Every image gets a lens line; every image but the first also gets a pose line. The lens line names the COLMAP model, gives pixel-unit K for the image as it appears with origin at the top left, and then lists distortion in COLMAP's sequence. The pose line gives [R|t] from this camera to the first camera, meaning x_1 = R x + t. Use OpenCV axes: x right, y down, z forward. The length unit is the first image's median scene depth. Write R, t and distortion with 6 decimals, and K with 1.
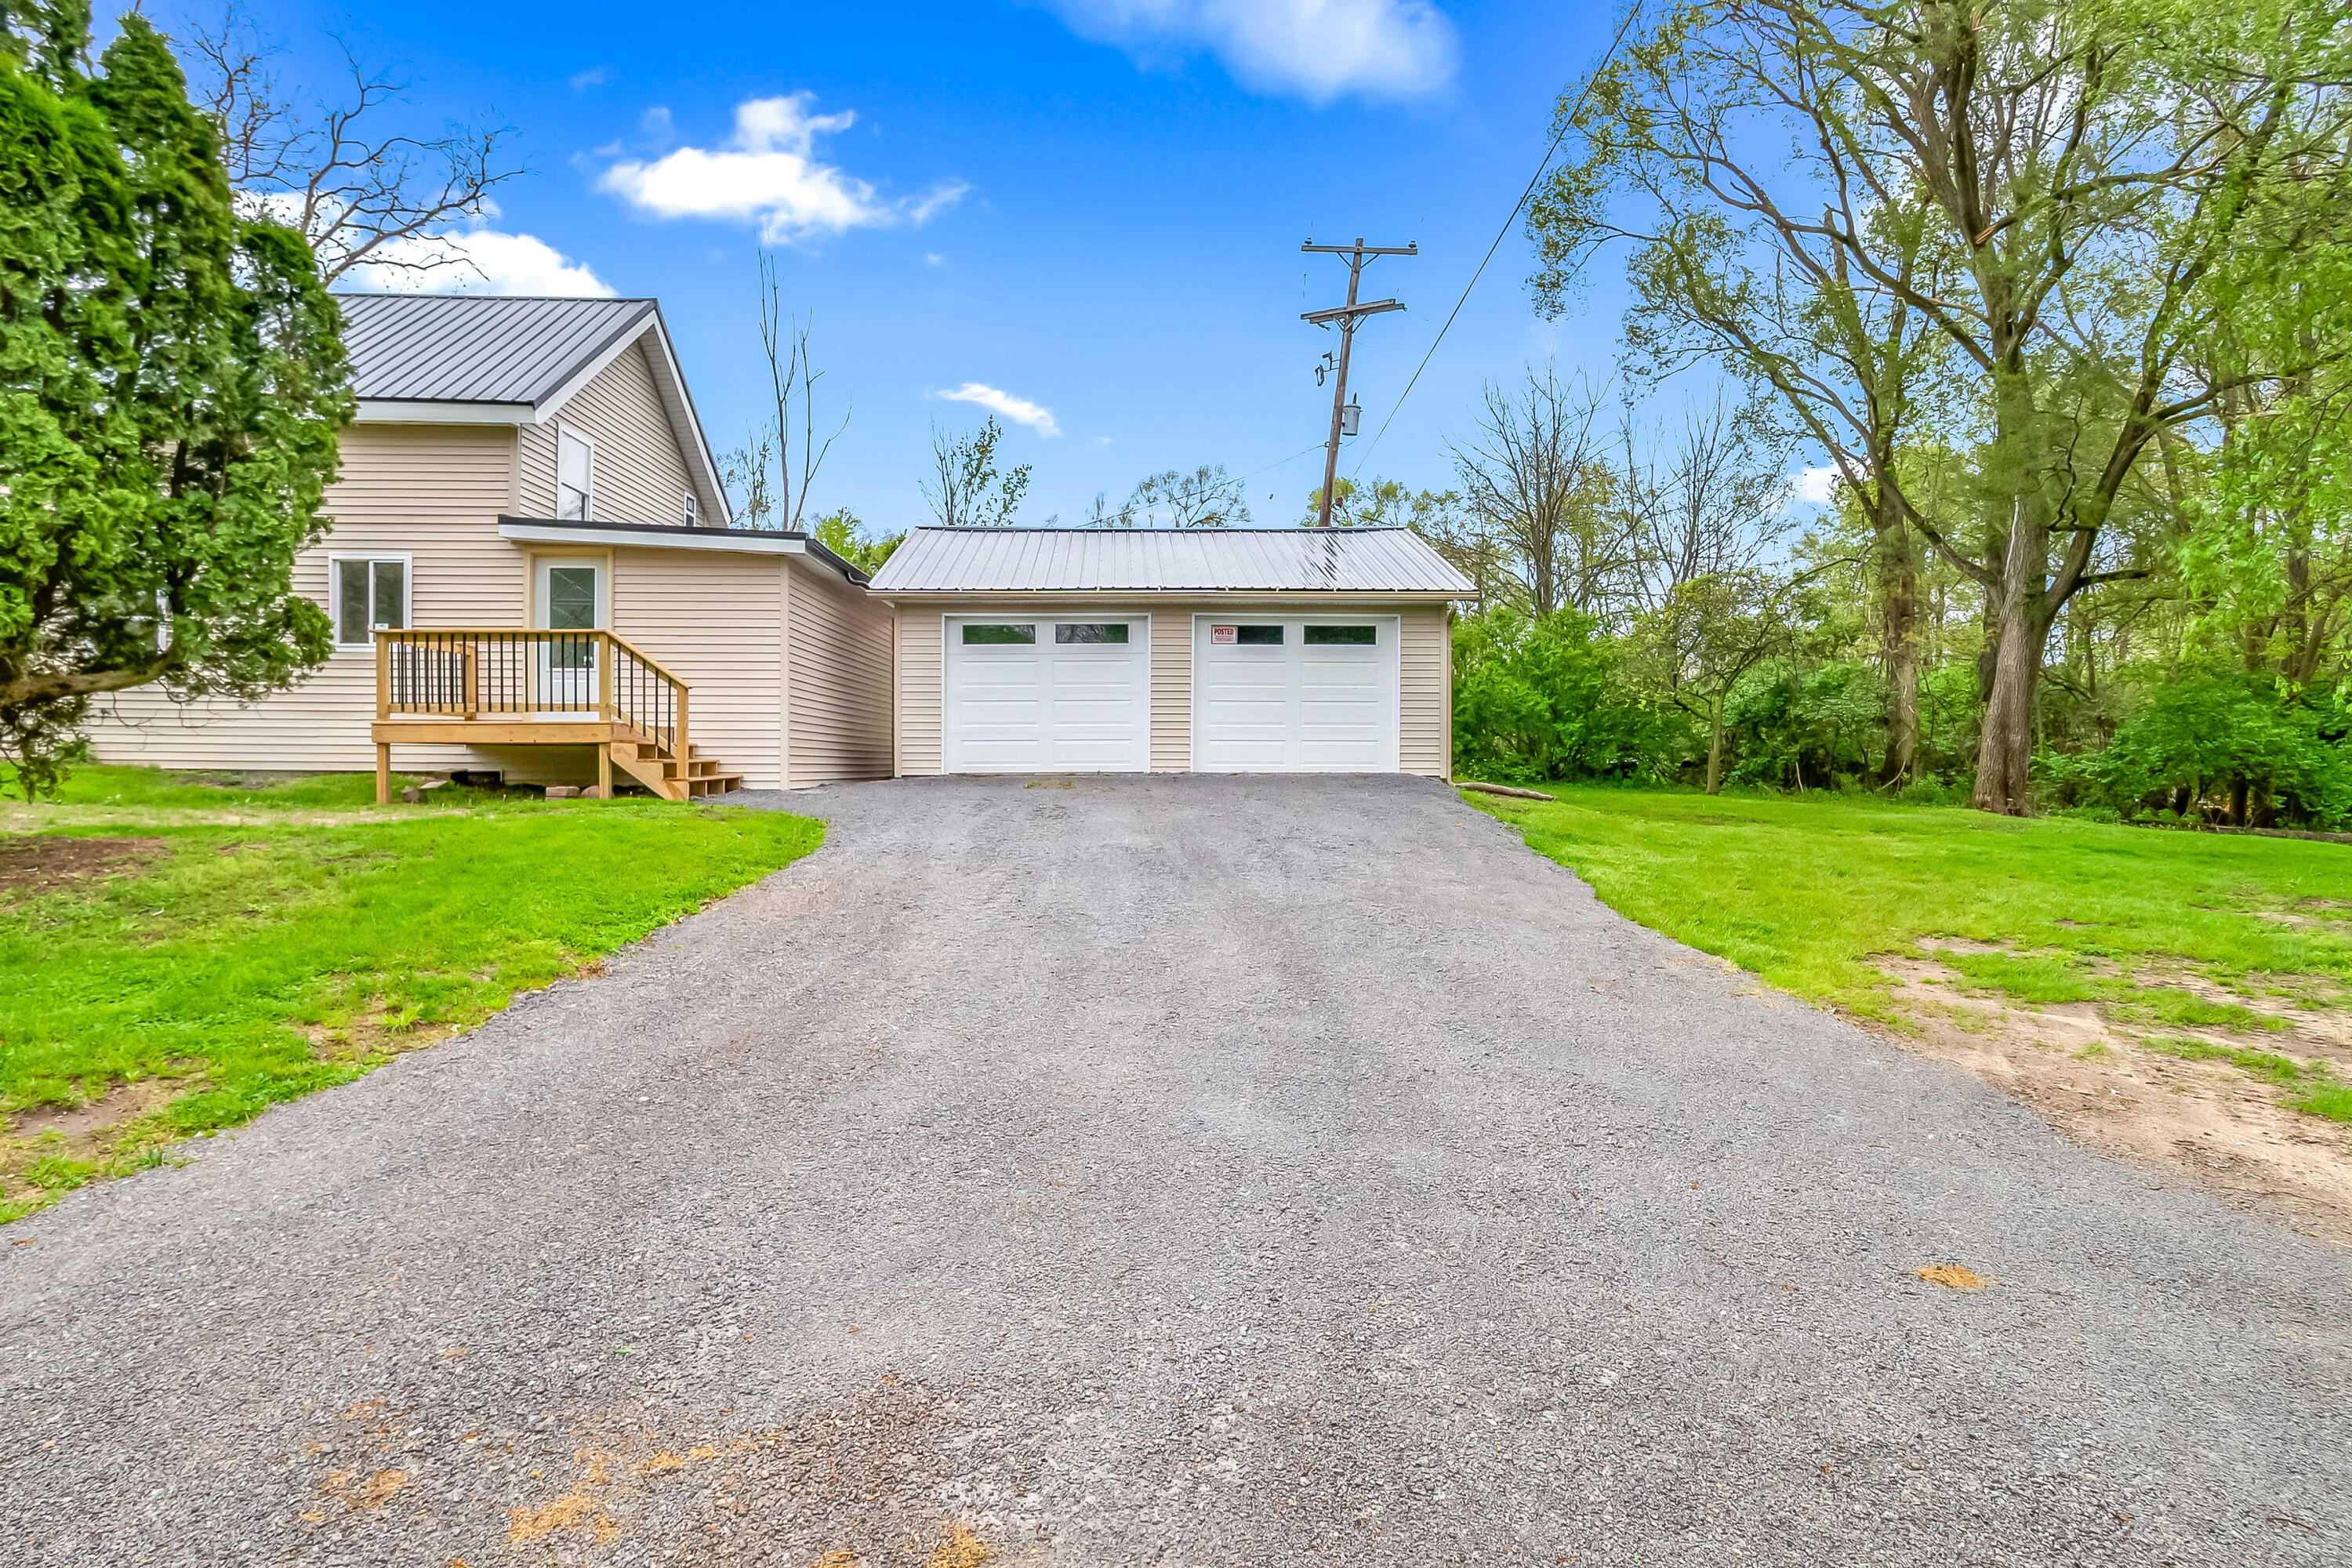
lens RADIAL K [[1258.2, 0, 1176.0], [0, 1258.2, 784.0], [0, 0, 1]] dist [-0.000353, 0.000032]
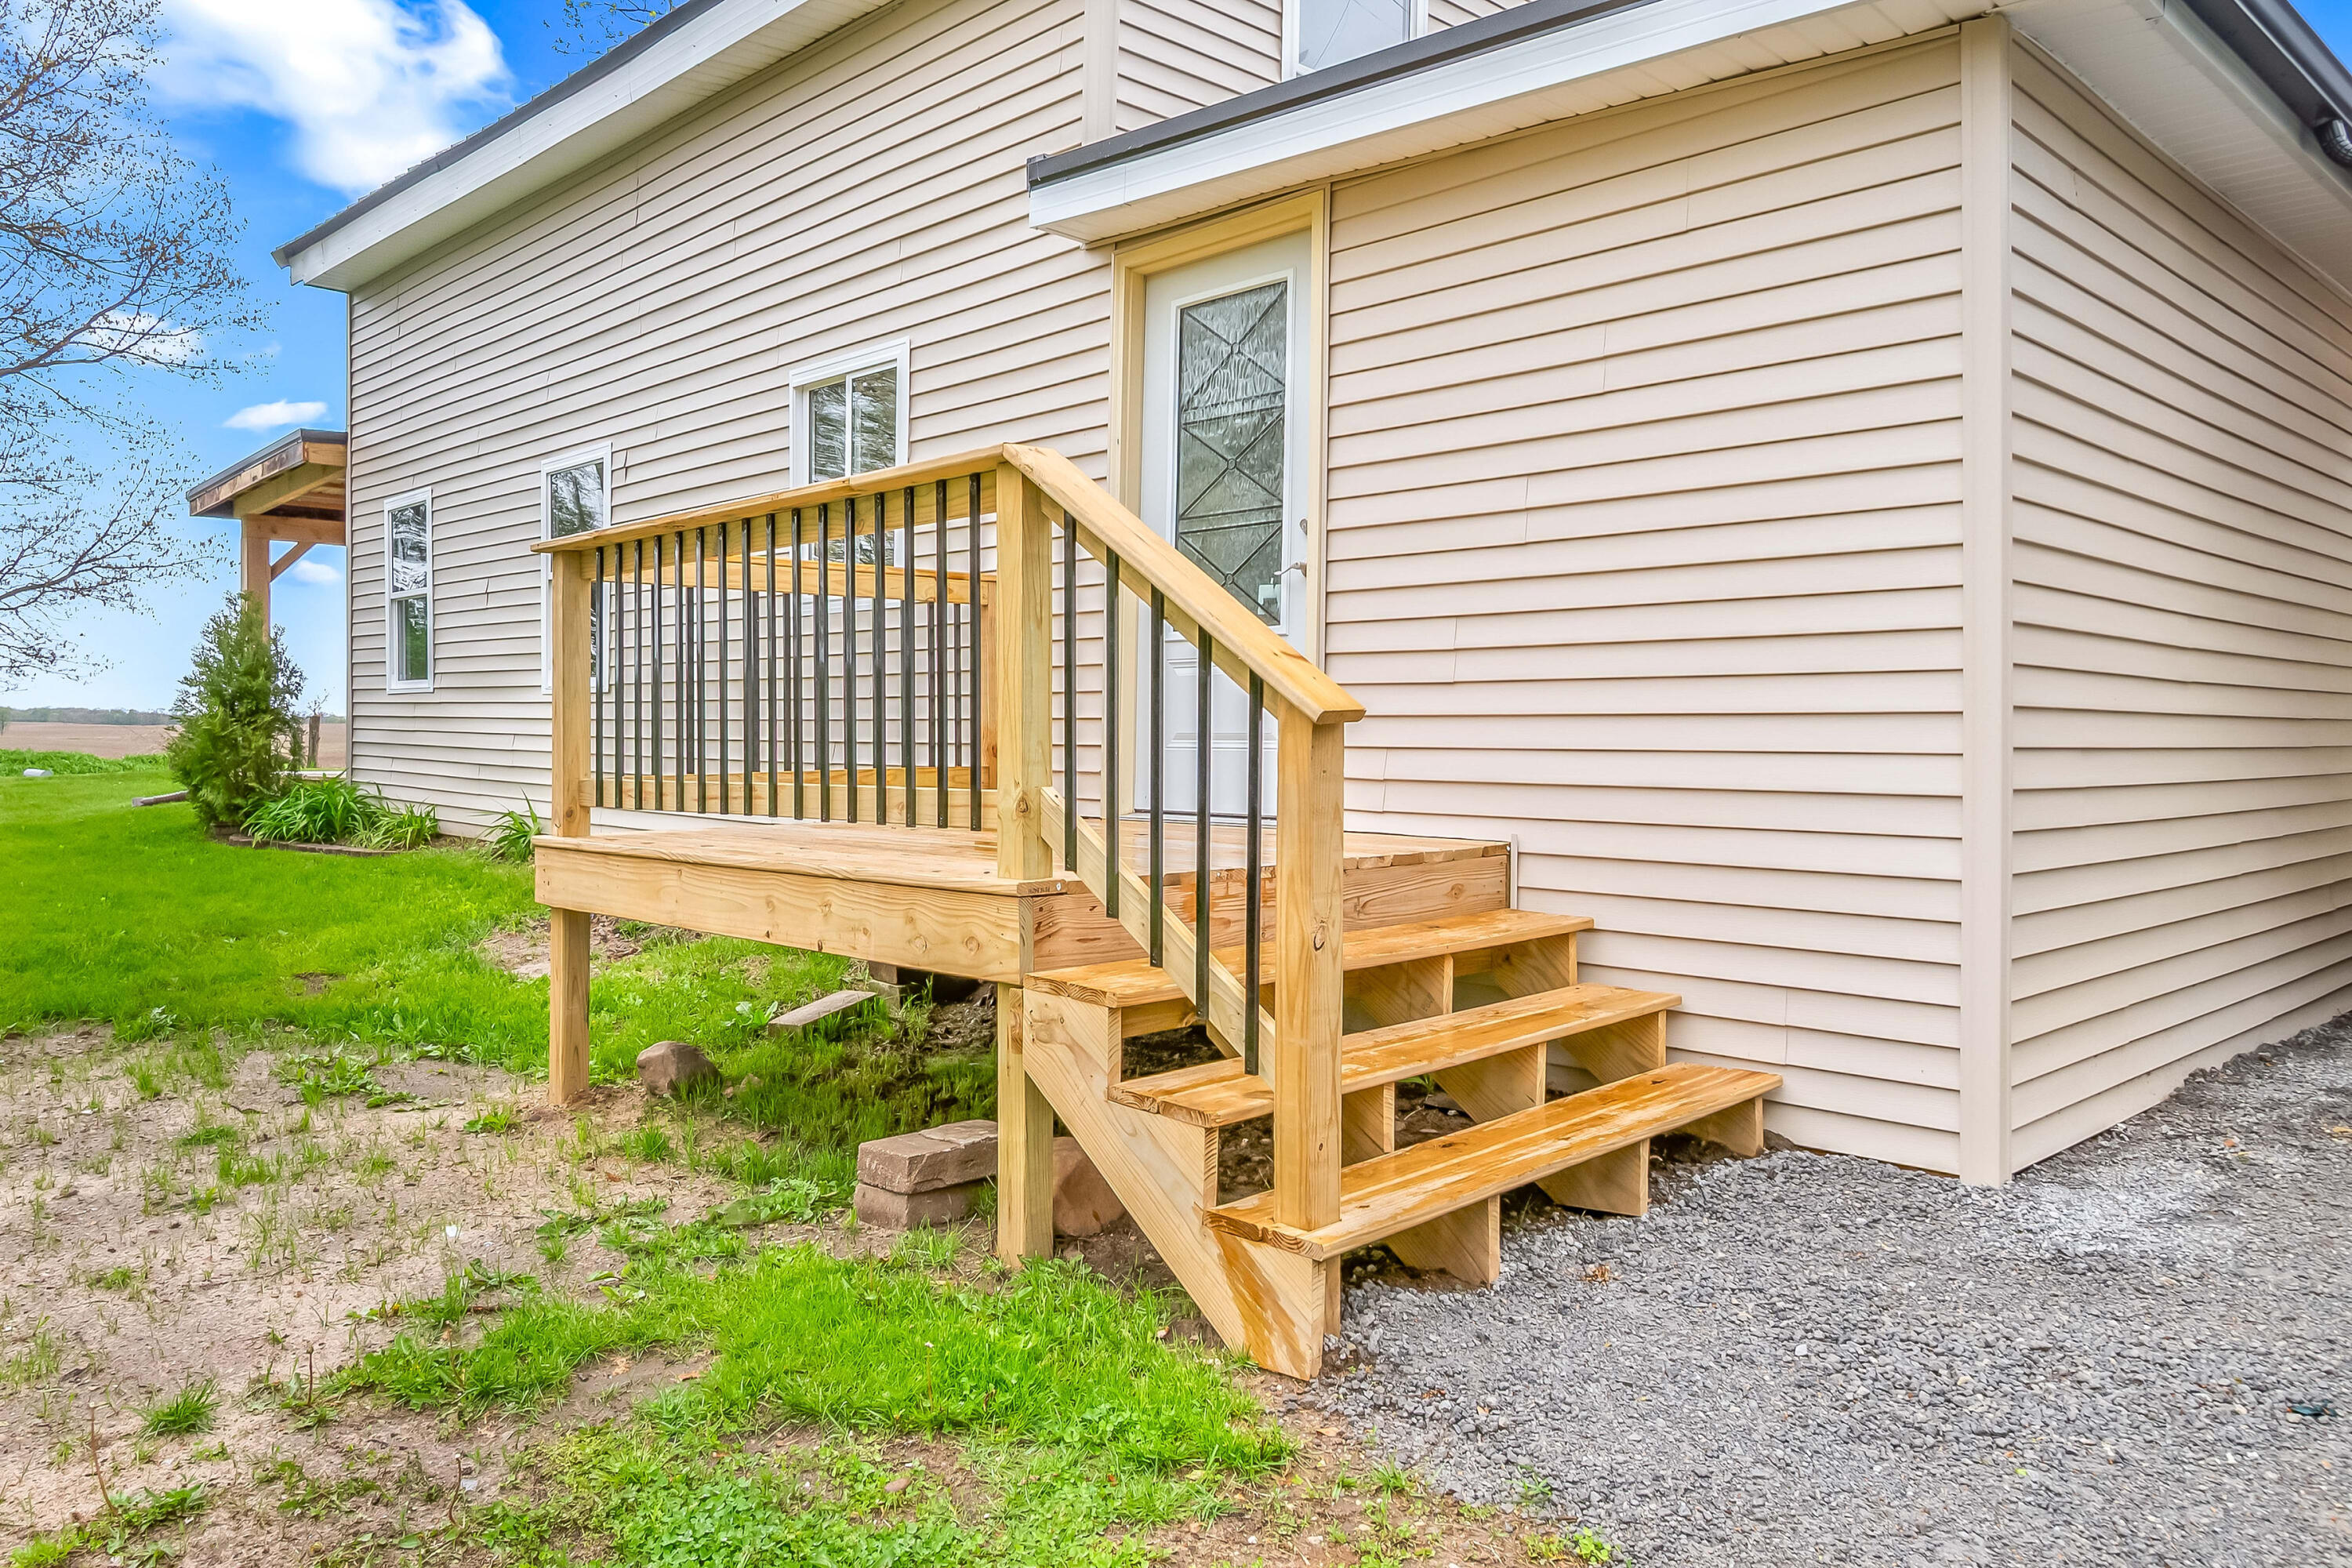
lens RADIAL K [[1595.3, 0, 1170.1], [0, 1595.3, 732.0], [0, 0, 1]] dist [0.003947, 0.003293]
pose [[0.669300, -0.002564, -0.742988, -0.183525], [-0.010974, 0.999851, -0.013337, -0.054677], [0.742911, 0.017080, 0.669172, 0.645133]]
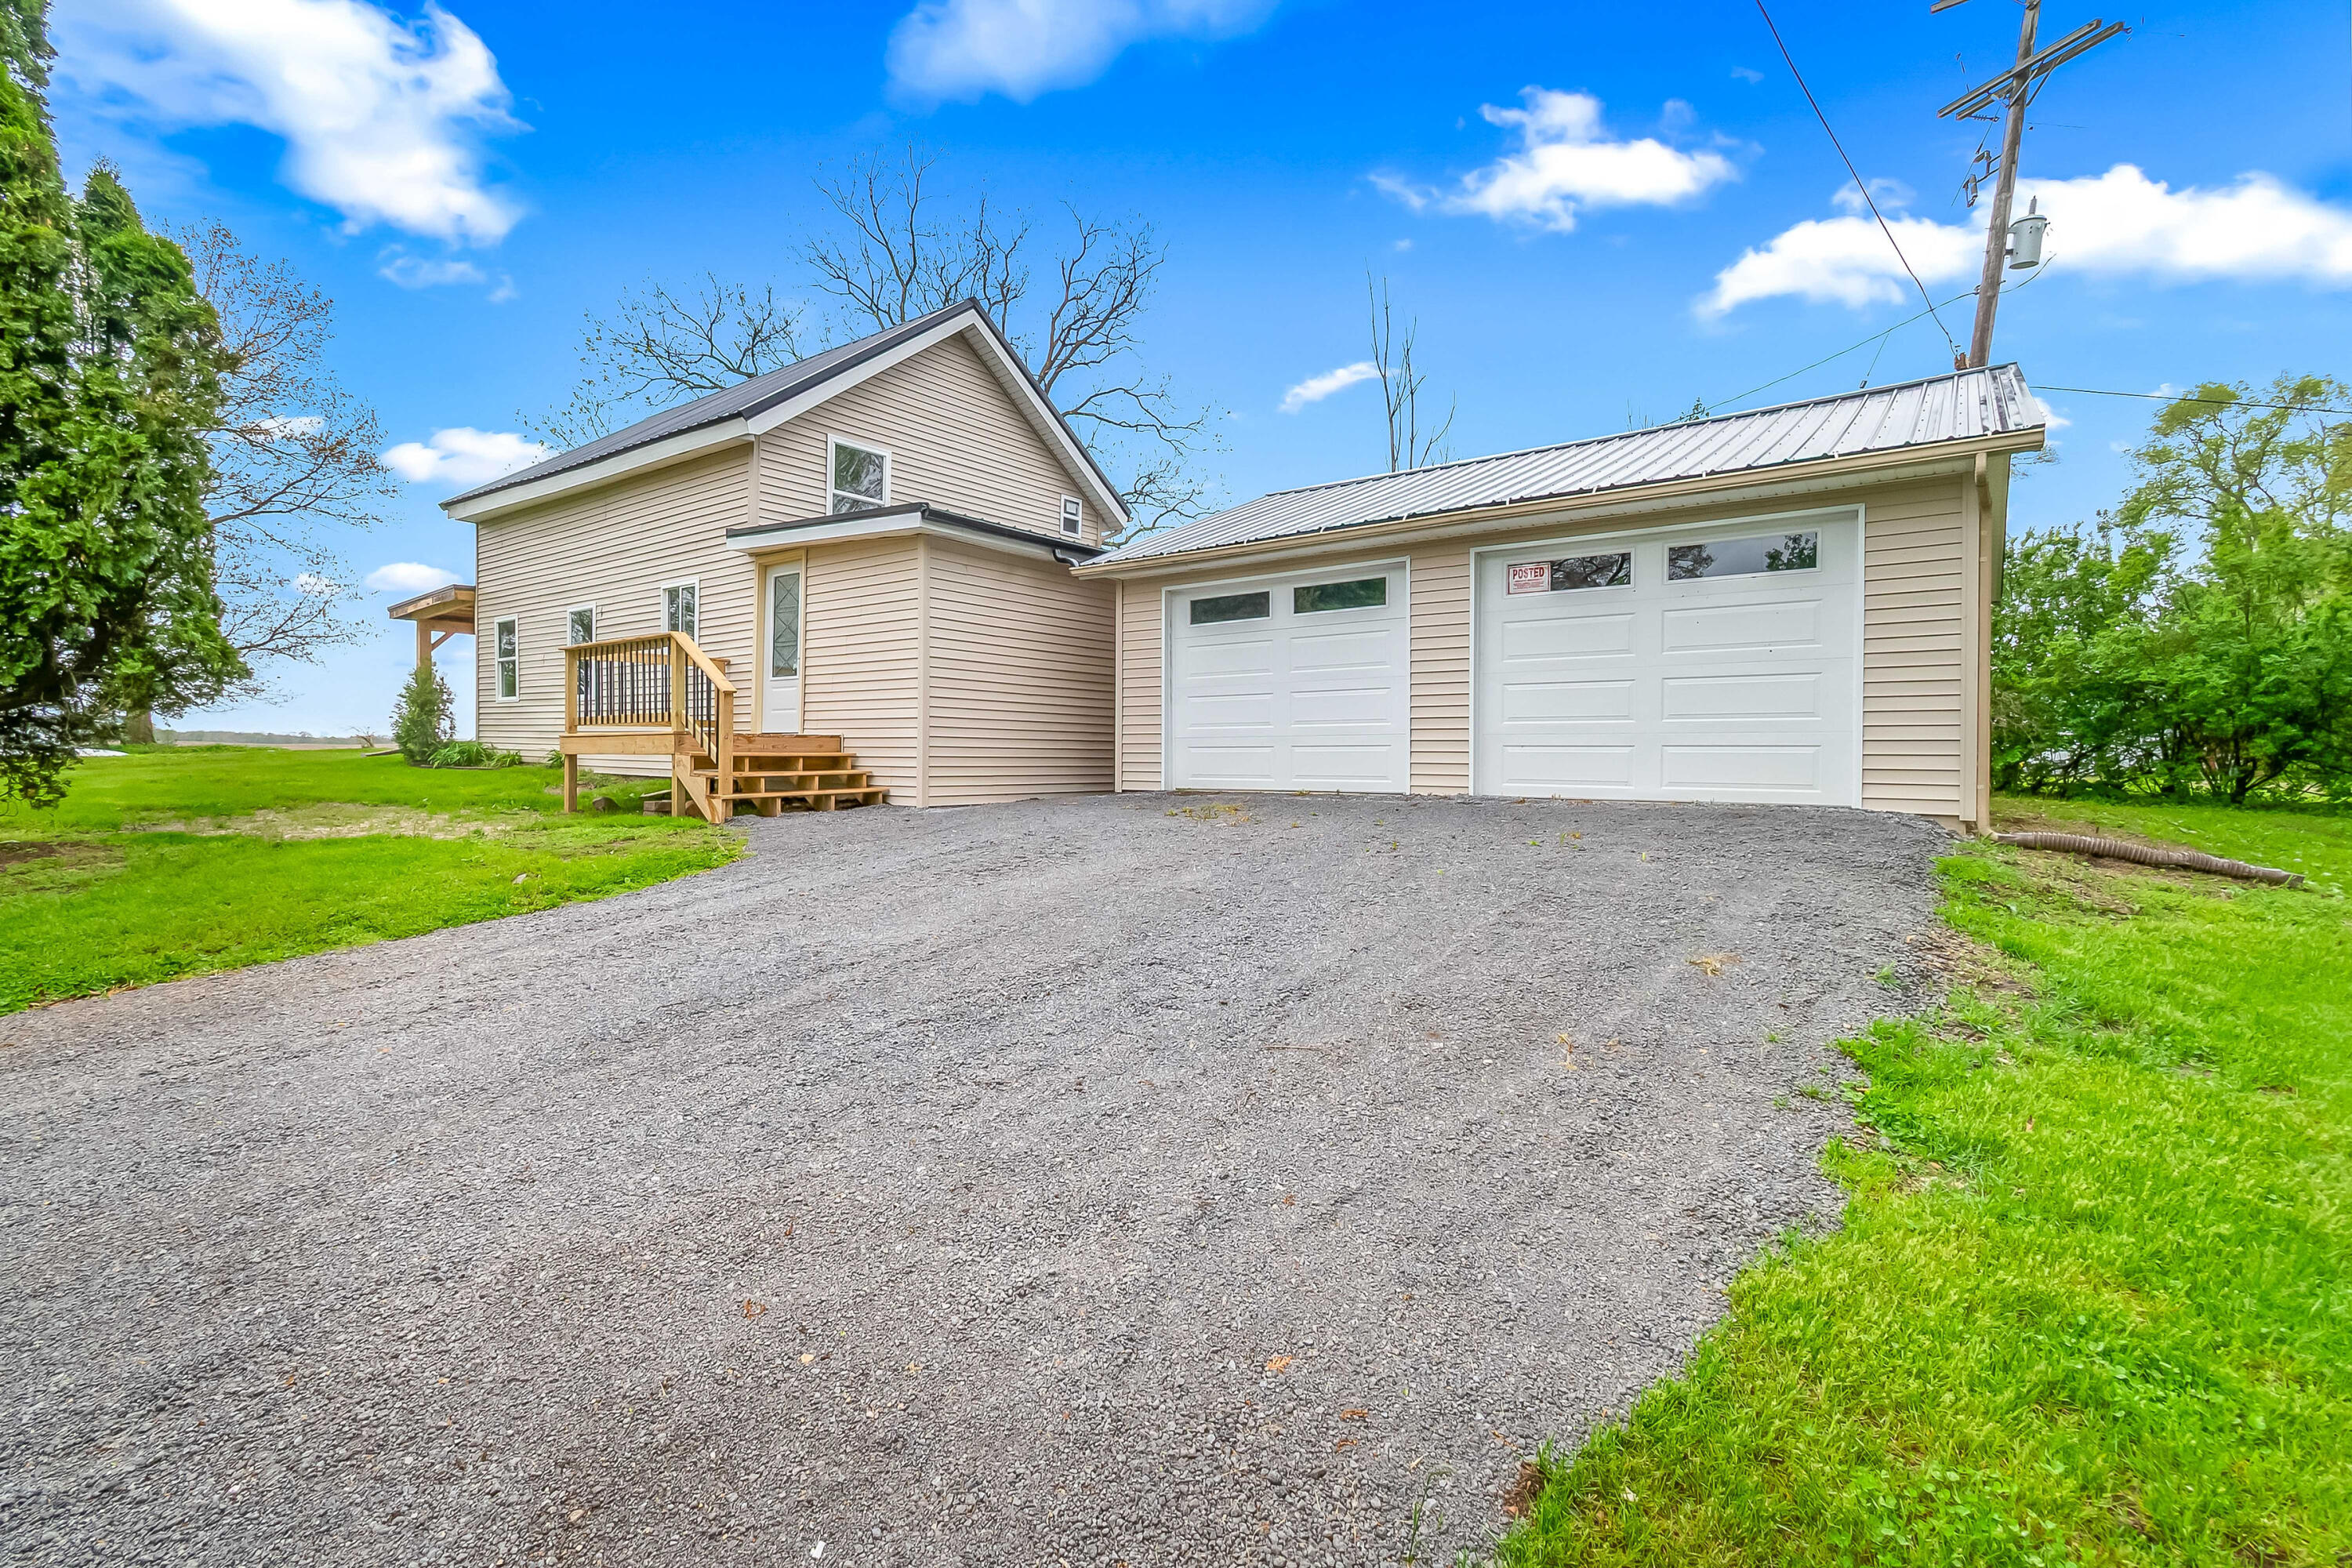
lens RADIAL K [[1063.4, 0, 1184.7], [0, 1063.4, 759.4], [0, 0, 1]] dist [0.001624, -0.000095]
pose [[0.766990, 0.002917, -0.641653, 0.254662], [-0.012655, 0.999864, -0.010582, -0.019705], [0.641534, 0.016236, 0.766922, 0.492938]]
